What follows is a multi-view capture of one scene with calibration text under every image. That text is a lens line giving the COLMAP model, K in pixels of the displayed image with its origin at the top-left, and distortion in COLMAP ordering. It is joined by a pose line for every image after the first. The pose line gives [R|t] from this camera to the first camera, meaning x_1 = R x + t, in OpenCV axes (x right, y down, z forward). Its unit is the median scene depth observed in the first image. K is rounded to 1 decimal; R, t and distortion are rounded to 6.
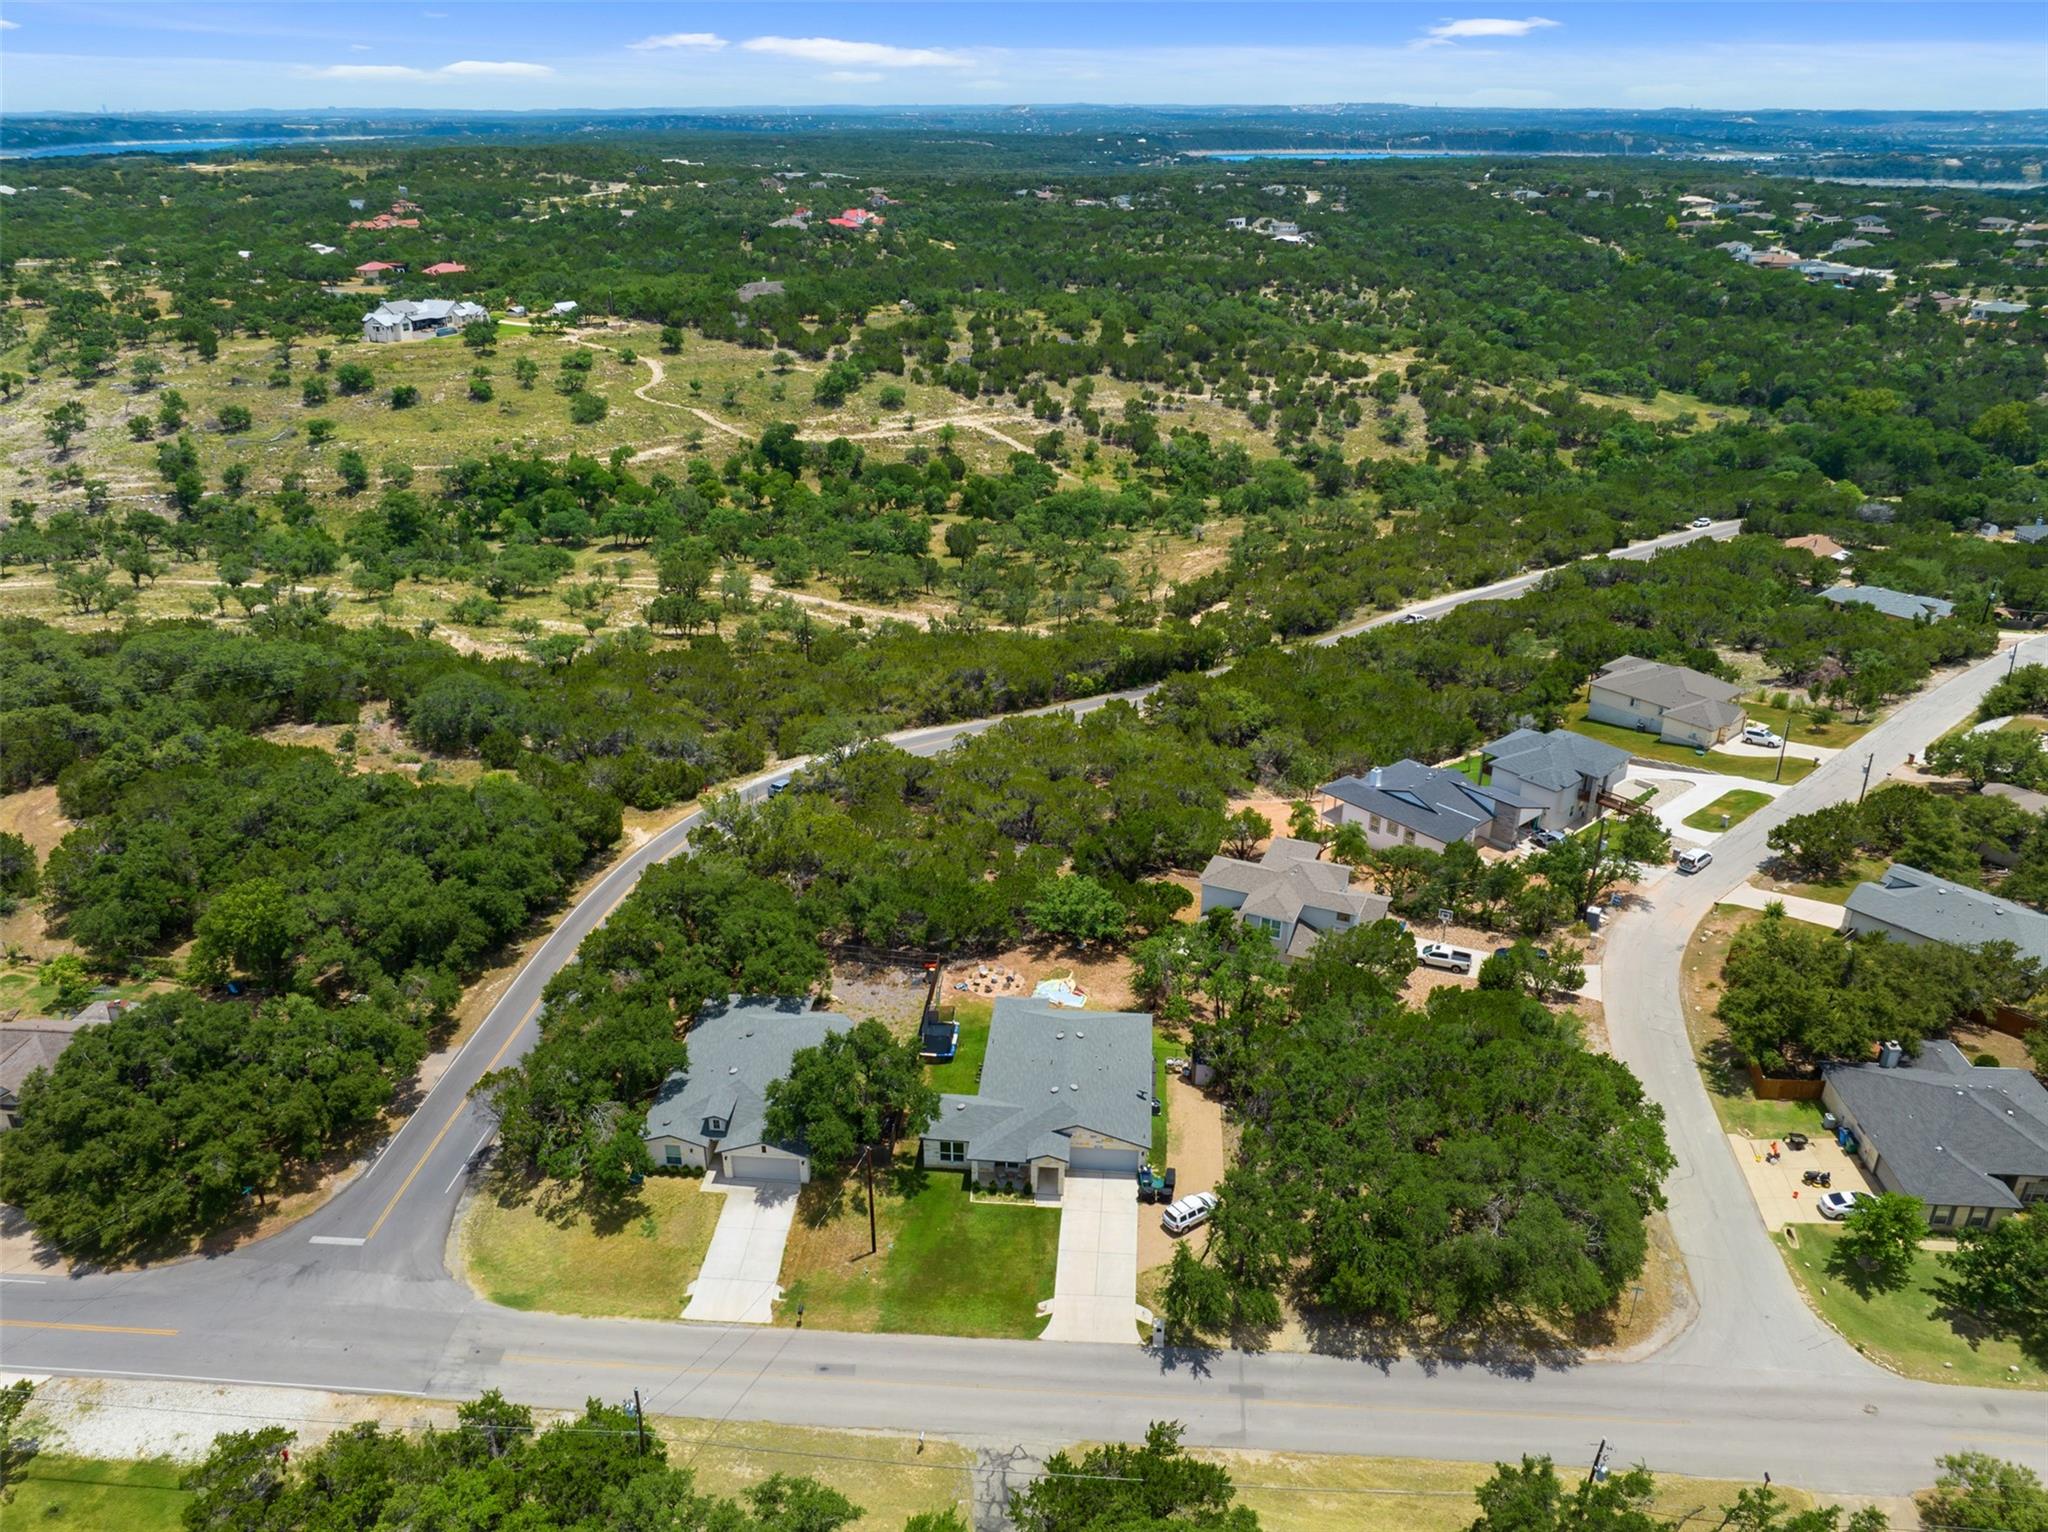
lens RADIAL K [[1443.8, 0, 1050.8], [0, 1443.8, 770.4], [0, 0, 1]] dist [-0.041289, -0.000106]
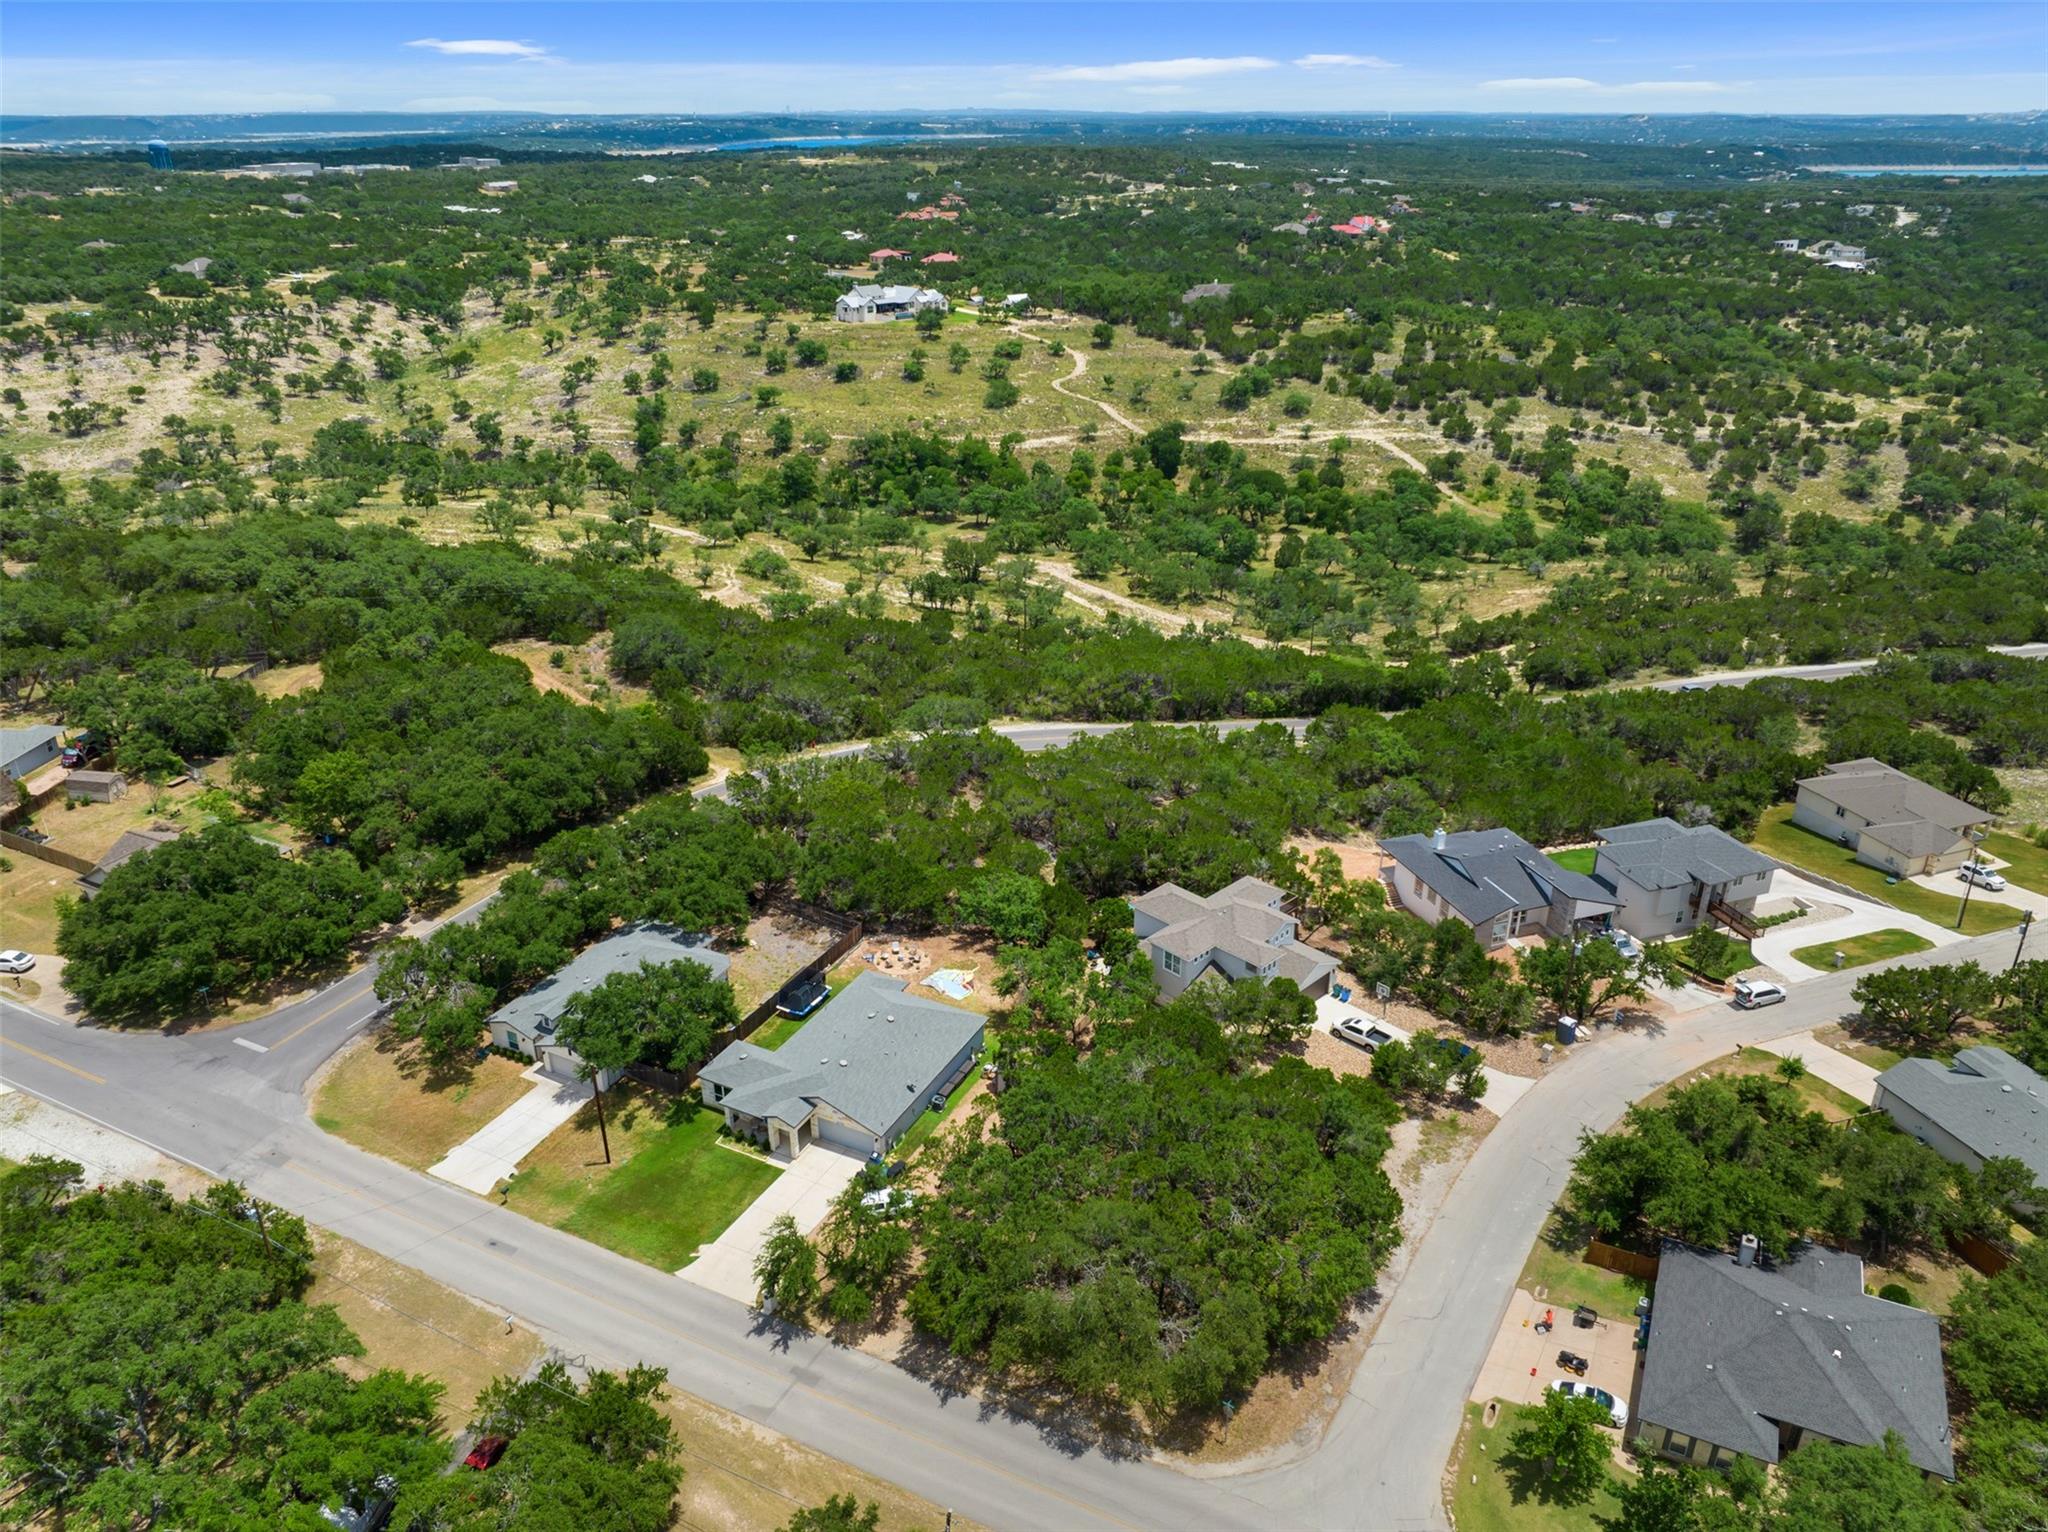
lens RADIAL K [[1443.8, 0, 1050.8], [0, 1443.8, 770.4], [0, 0, 1]] dist [-0.041289, -0.000106]
pose [[0.926034, 0.153727, -0.344715, 0.128743], [-0.154718, 0.987647, 0.024813, -0.009714], [0.344272, 0.030356, 0.938379, 0.020369]]
